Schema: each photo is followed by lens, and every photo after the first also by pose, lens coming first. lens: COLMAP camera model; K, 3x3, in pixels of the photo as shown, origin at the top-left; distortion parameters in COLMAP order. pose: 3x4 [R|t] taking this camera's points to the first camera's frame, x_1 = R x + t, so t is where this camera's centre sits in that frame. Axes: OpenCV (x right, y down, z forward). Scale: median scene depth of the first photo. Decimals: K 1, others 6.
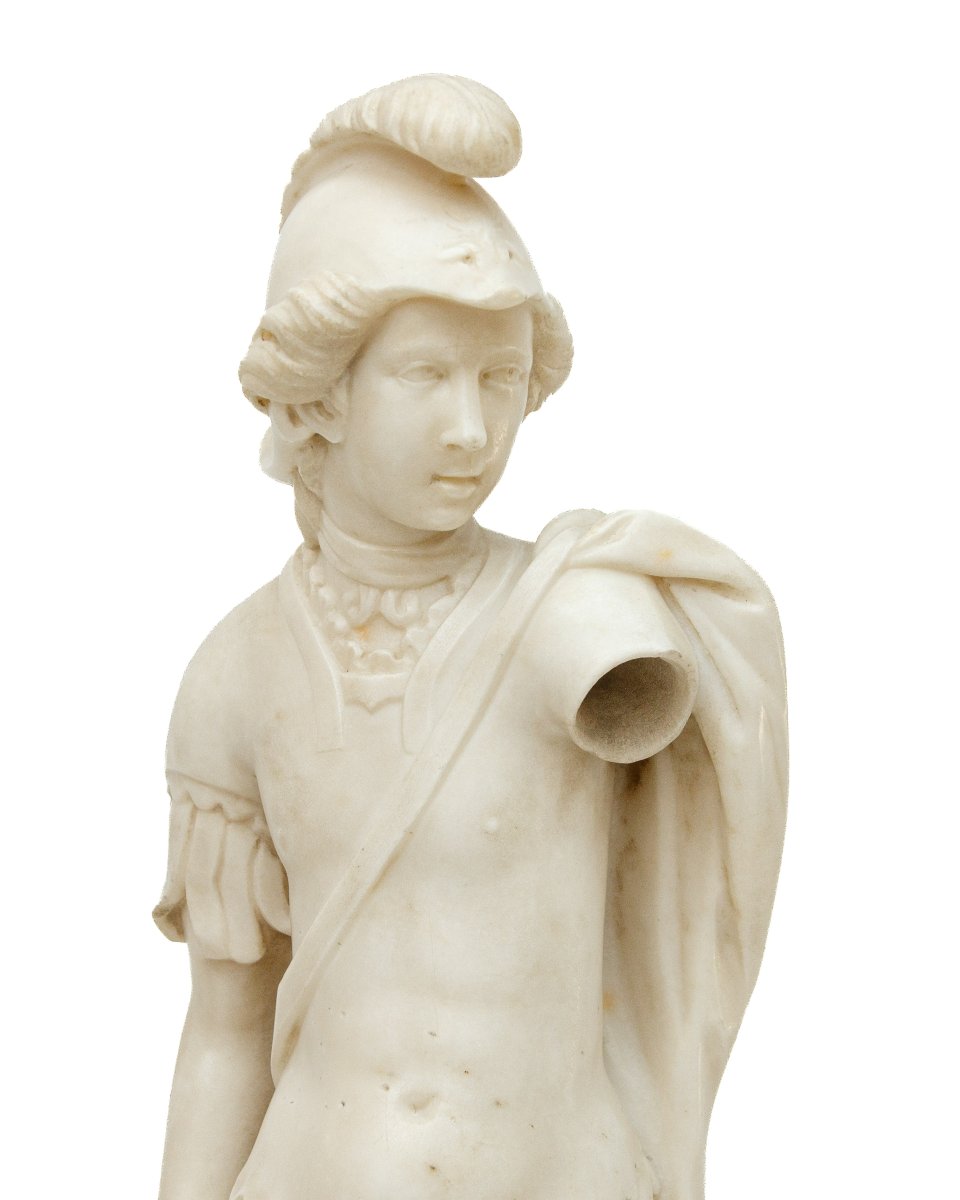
lens RADIAL K [[3028.6, 0, 458.3], [0, 3028.6, 504.5], [0, 0, 1]] dist [-0.105677, 0.359794]
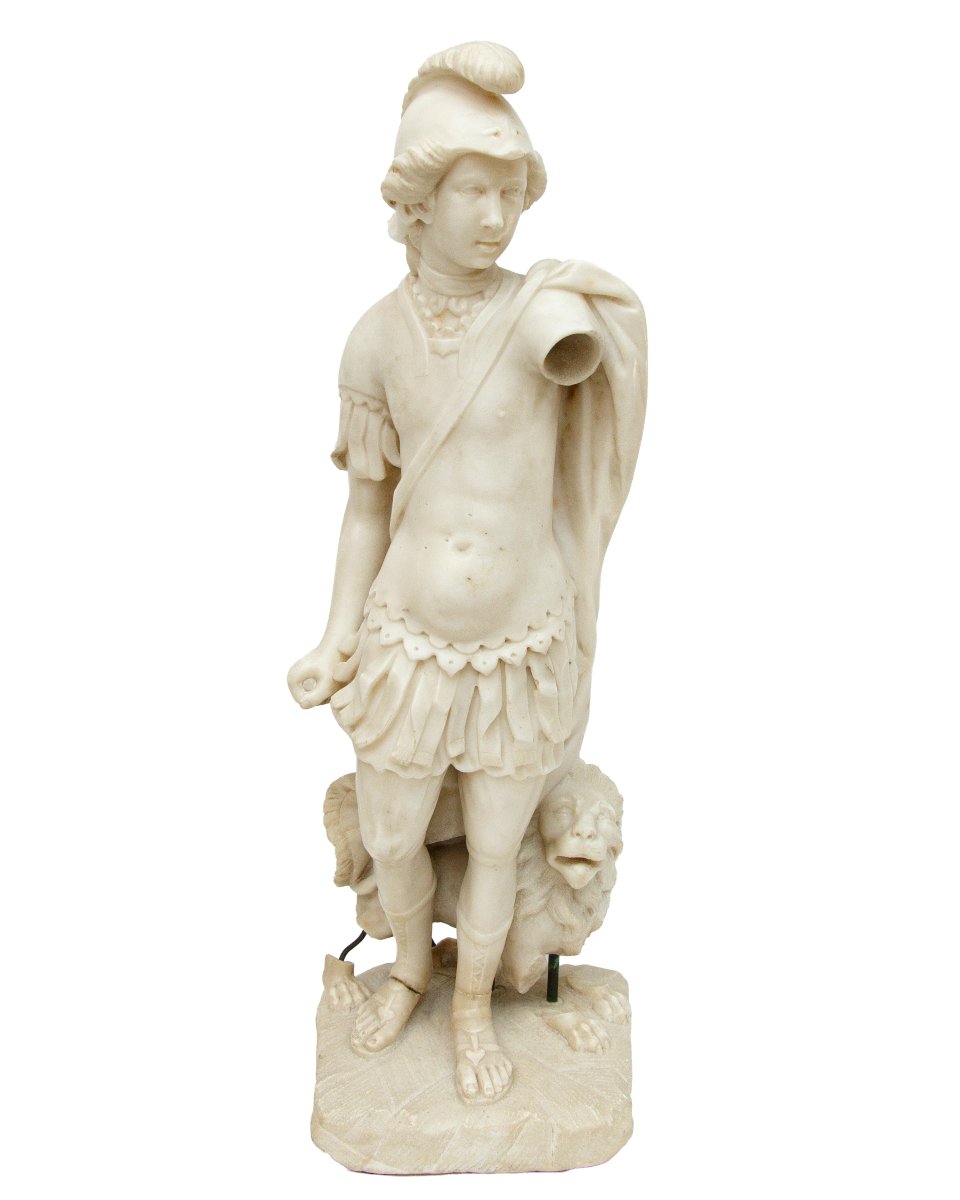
lens RADIAL K [[1717.4, 0, 477.5], [0, 1717.4, 499.1], [0, 0, 1]] dist [-0.167026, 0.208780]
pose [[0.999747, 0.020839, 0.008429, -0.013299], [-0.021842, 0.989179, 0.145080, -0.004924], [-0.005314, -0.145228, 0.989384, -0.152386]]
